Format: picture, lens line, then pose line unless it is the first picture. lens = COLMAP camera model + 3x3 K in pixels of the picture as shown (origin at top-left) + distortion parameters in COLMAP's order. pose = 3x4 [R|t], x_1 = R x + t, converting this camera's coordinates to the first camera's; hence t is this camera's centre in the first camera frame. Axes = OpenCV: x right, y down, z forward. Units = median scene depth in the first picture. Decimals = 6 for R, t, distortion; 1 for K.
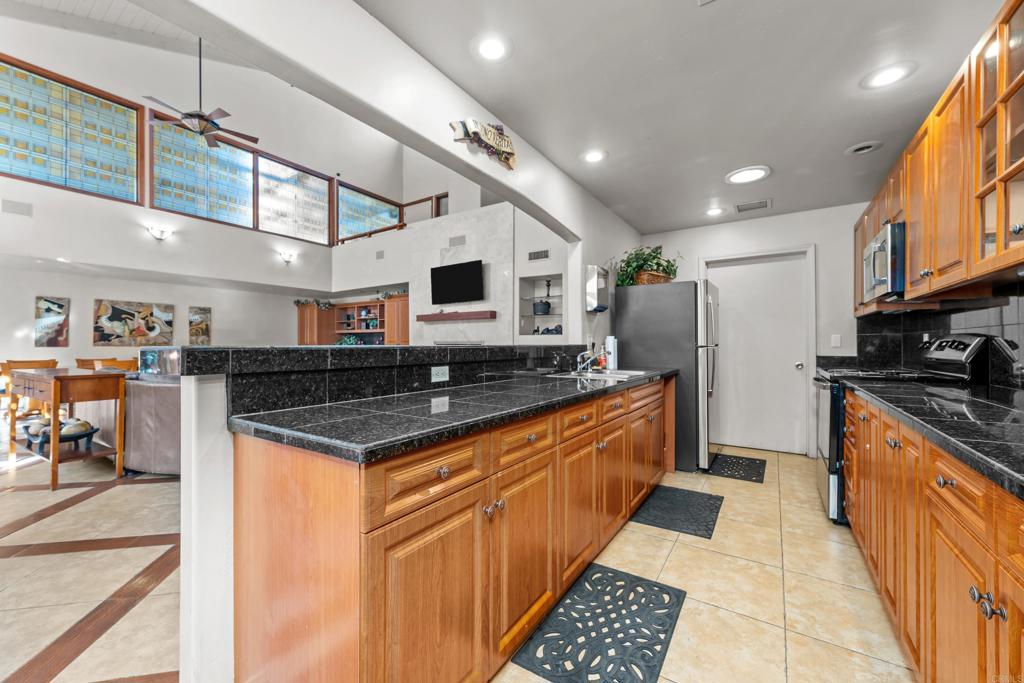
lens RADIAL K [[409.2, 0, 508.2], [0, 409.2, 344.3], [0, 0, 1]] dist [0.000350, -0.000127]
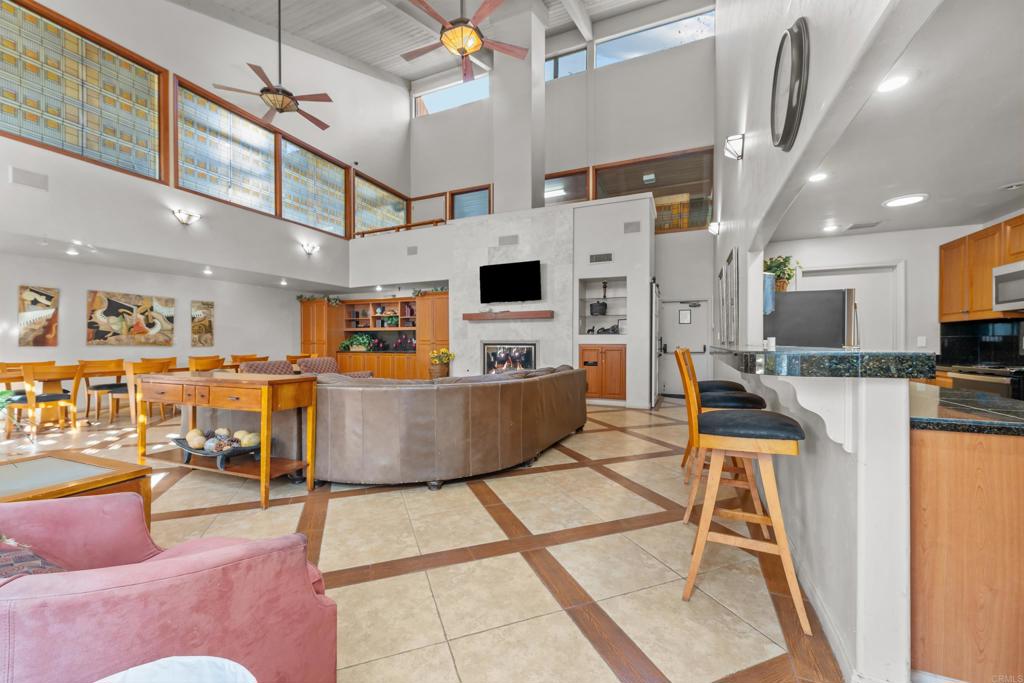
lens RADIAL K [[409.2, 0, 503.6], [0, 409.2, 342.7], [0, 0, 1]] dist [0.000350, -0.000127]
pose [[0.985278, 0.000824, 0.170955, -0.313809], [-0.000806, 1.000000, -0.000172, -0.001822], [-0.170955, 0.000032, 0.985279, 0.016110]]
